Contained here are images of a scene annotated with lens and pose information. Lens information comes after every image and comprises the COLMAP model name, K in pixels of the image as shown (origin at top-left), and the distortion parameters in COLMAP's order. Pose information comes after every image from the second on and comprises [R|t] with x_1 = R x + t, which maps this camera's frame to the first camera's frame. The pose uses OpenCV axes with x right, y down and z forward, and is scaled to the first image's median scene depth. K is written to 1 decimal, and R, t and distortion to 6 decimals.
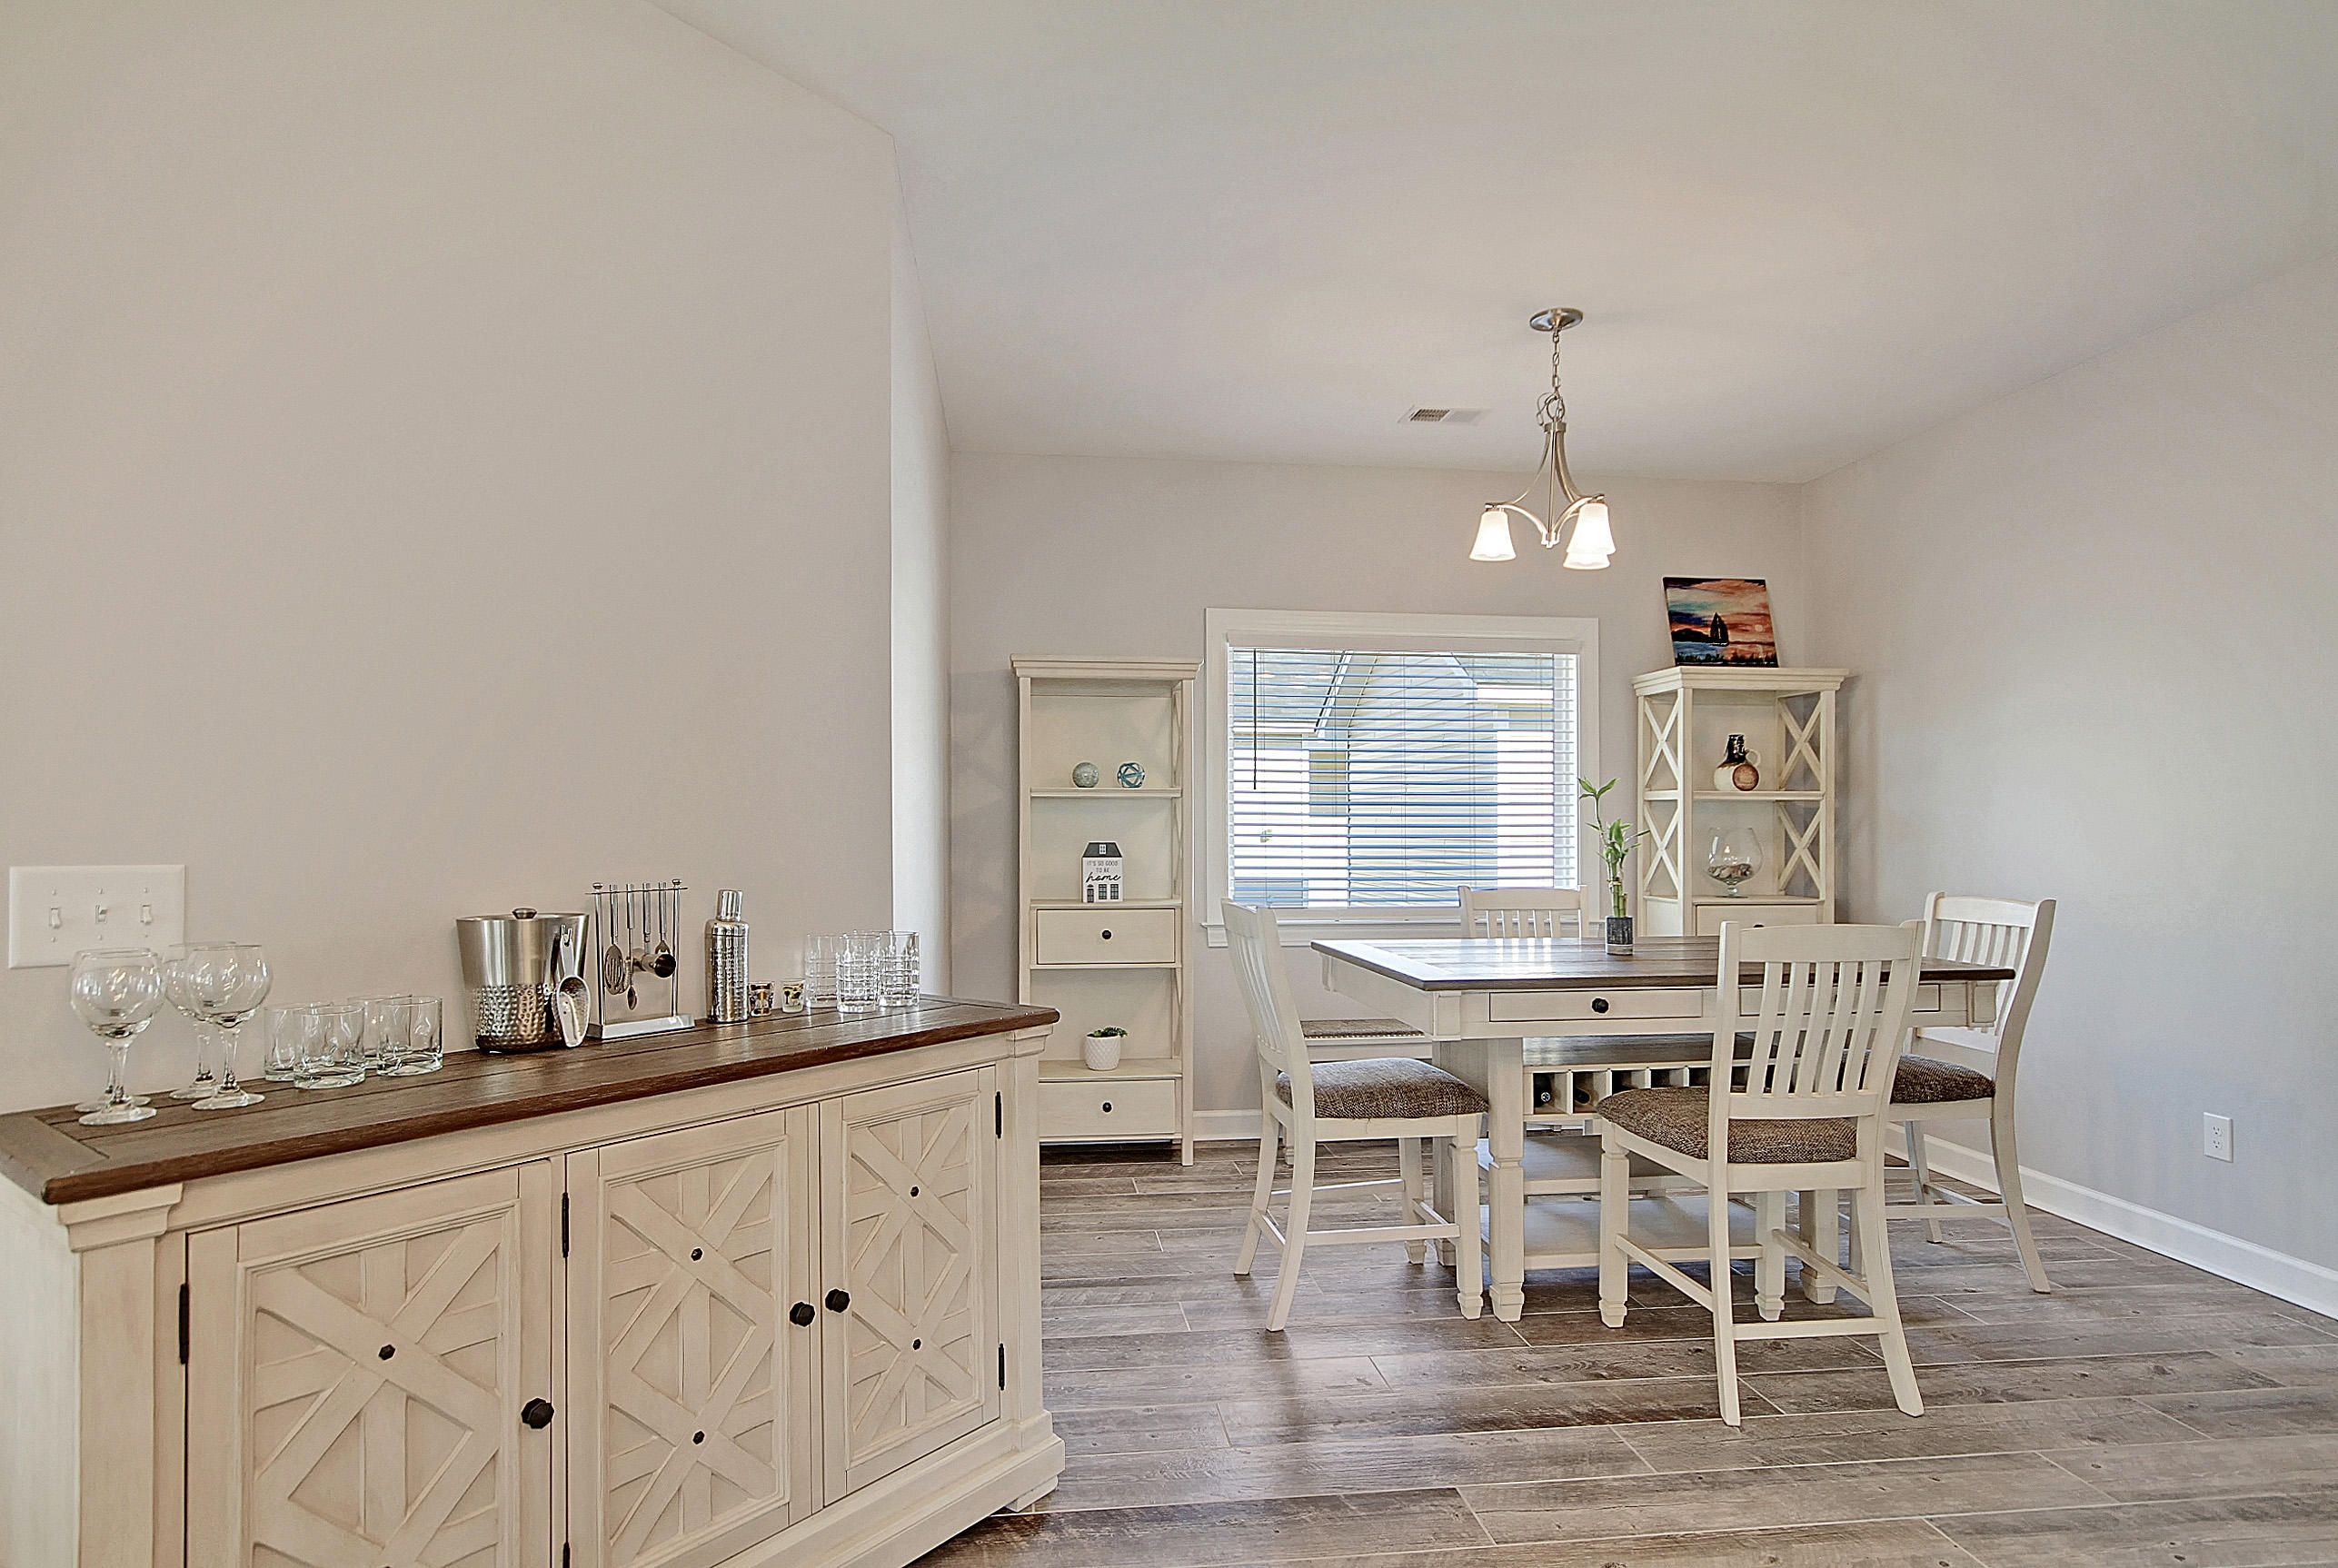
lens RADIAL K [[1284.4, 0, 1169.4], [0, 1284.4, 824.0], [0, 0, 1]] dist [0.018184, 0.000005]
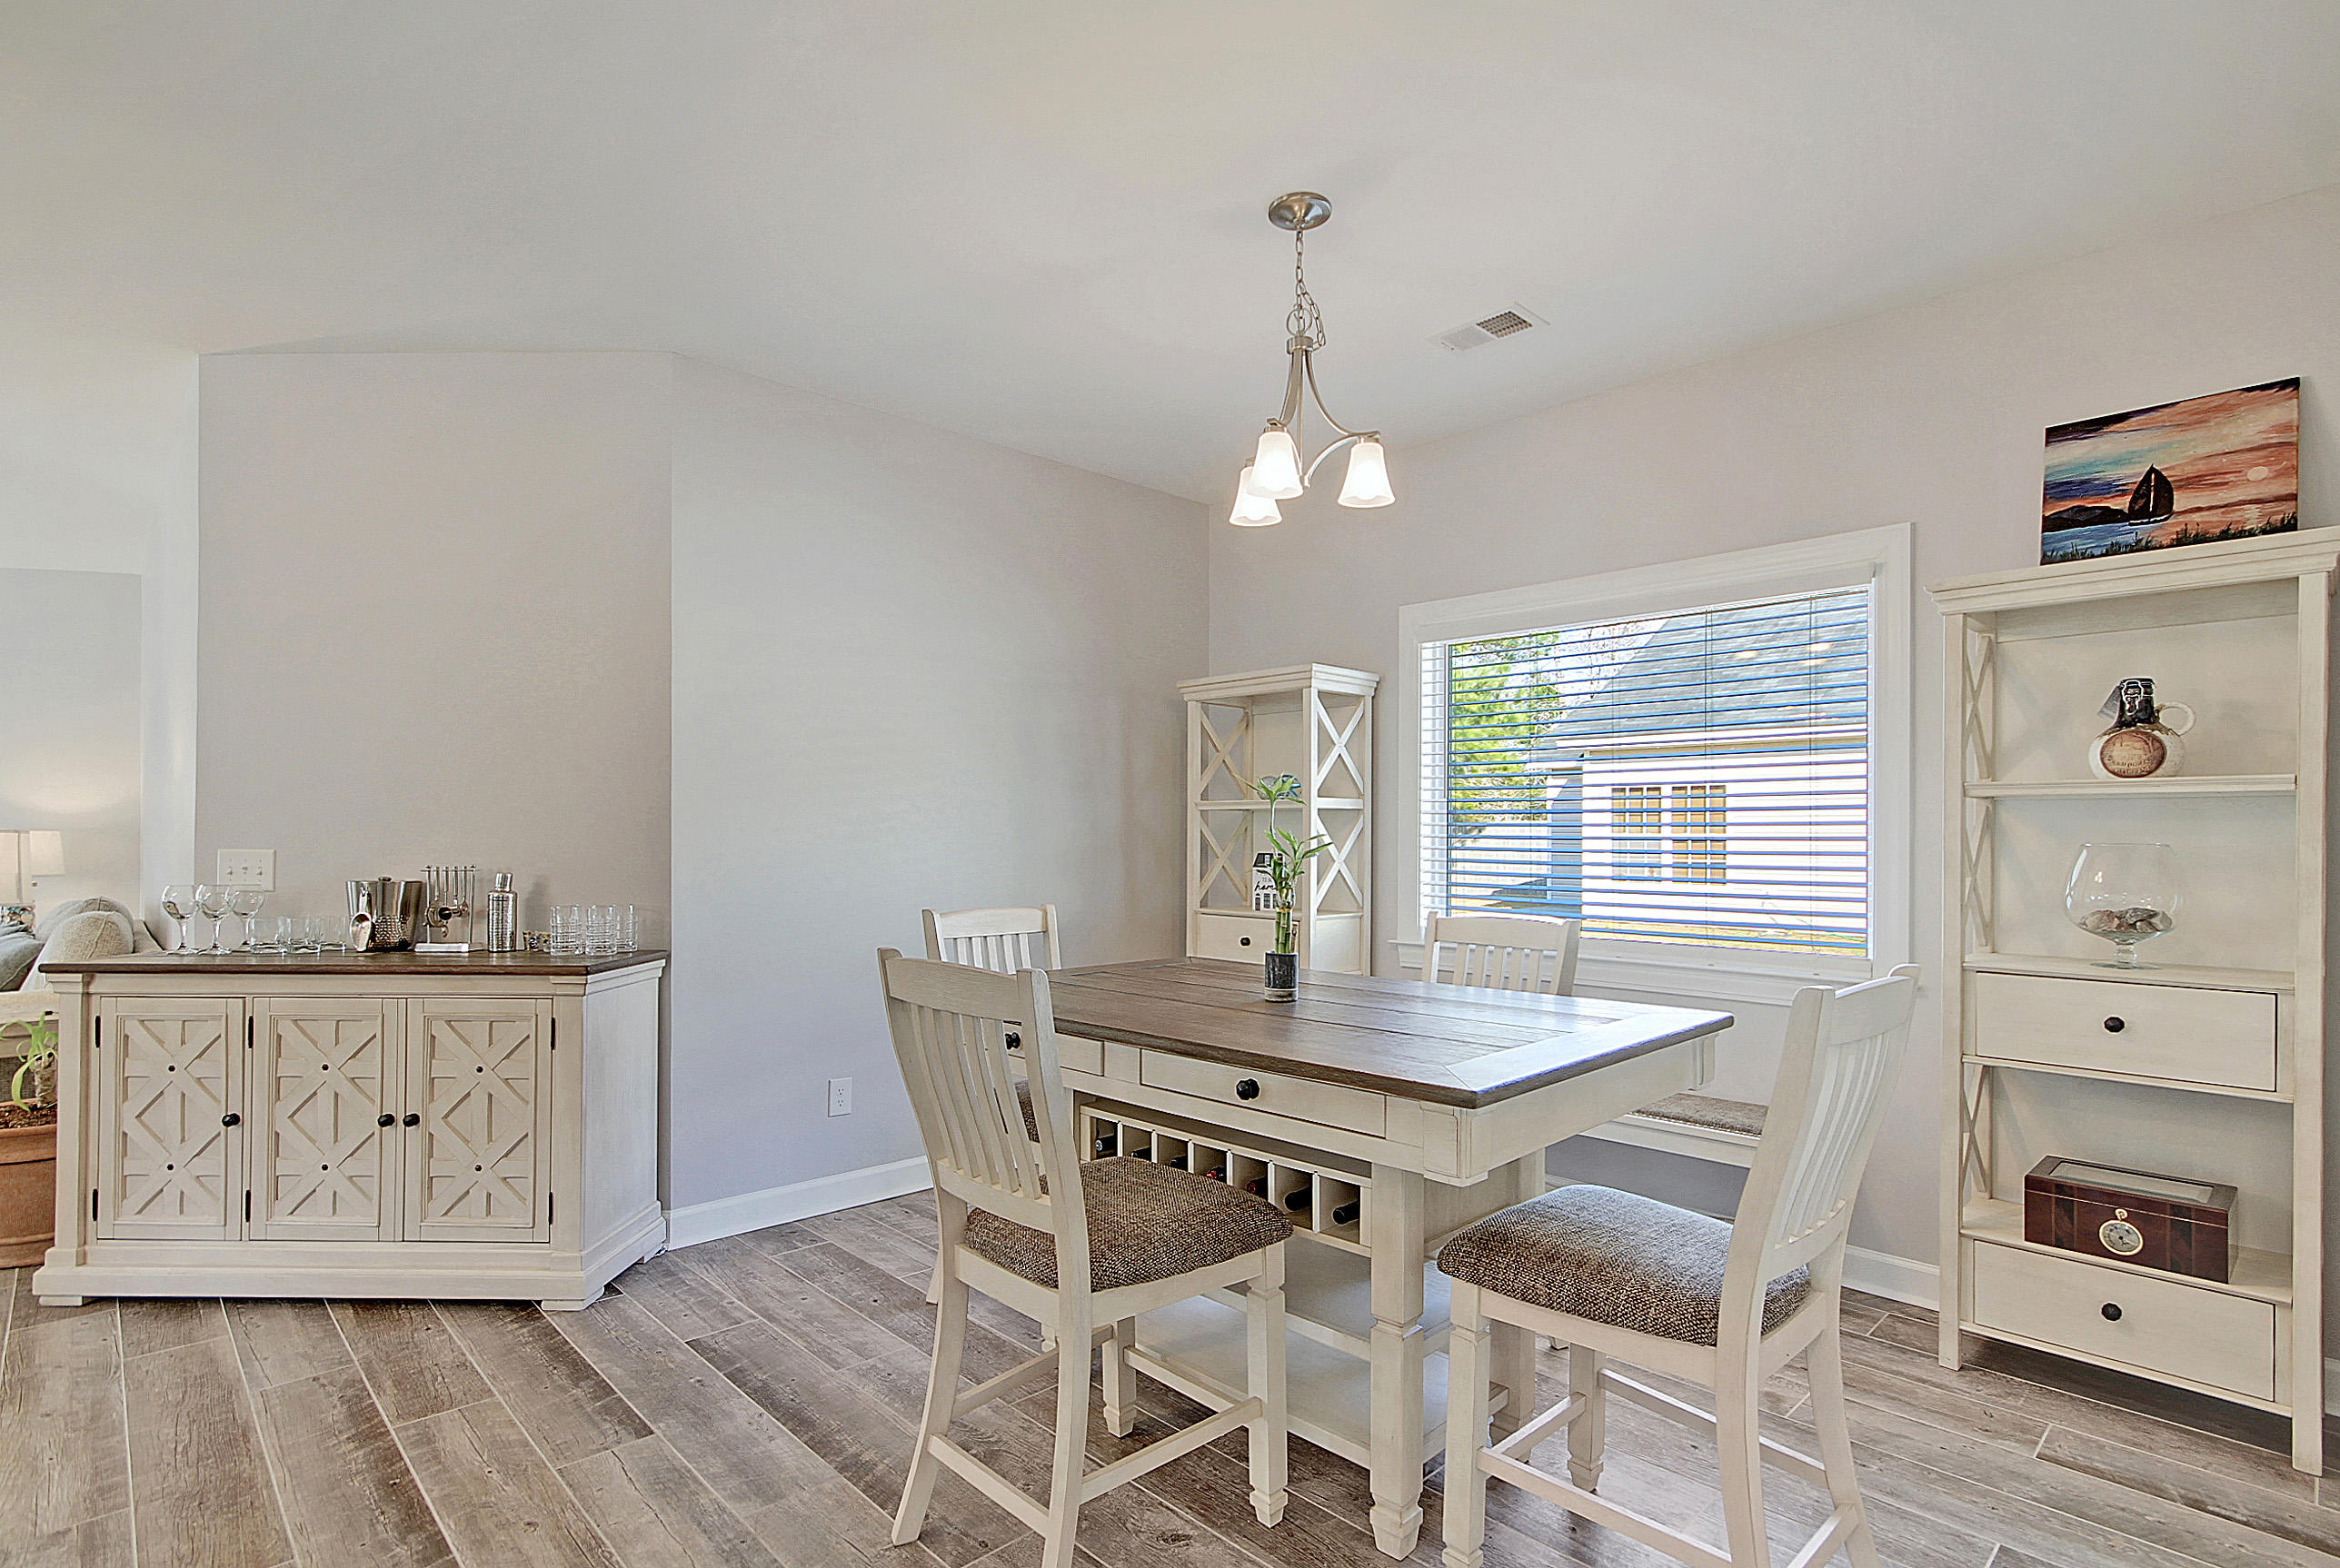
lens RADIAL K [[1140.8, 0, 1171.4], [0, 1140.8, 839.4], [0, 0, 1]] dist [0.002128, 0.000289]
pose [[0.589937, 0.003609, -0.807441, 0.605109], [-0.003049, 0.999993, 0.002242, 0.001258], [0.807444, 0.001140, 0.589944, 0.372072]]
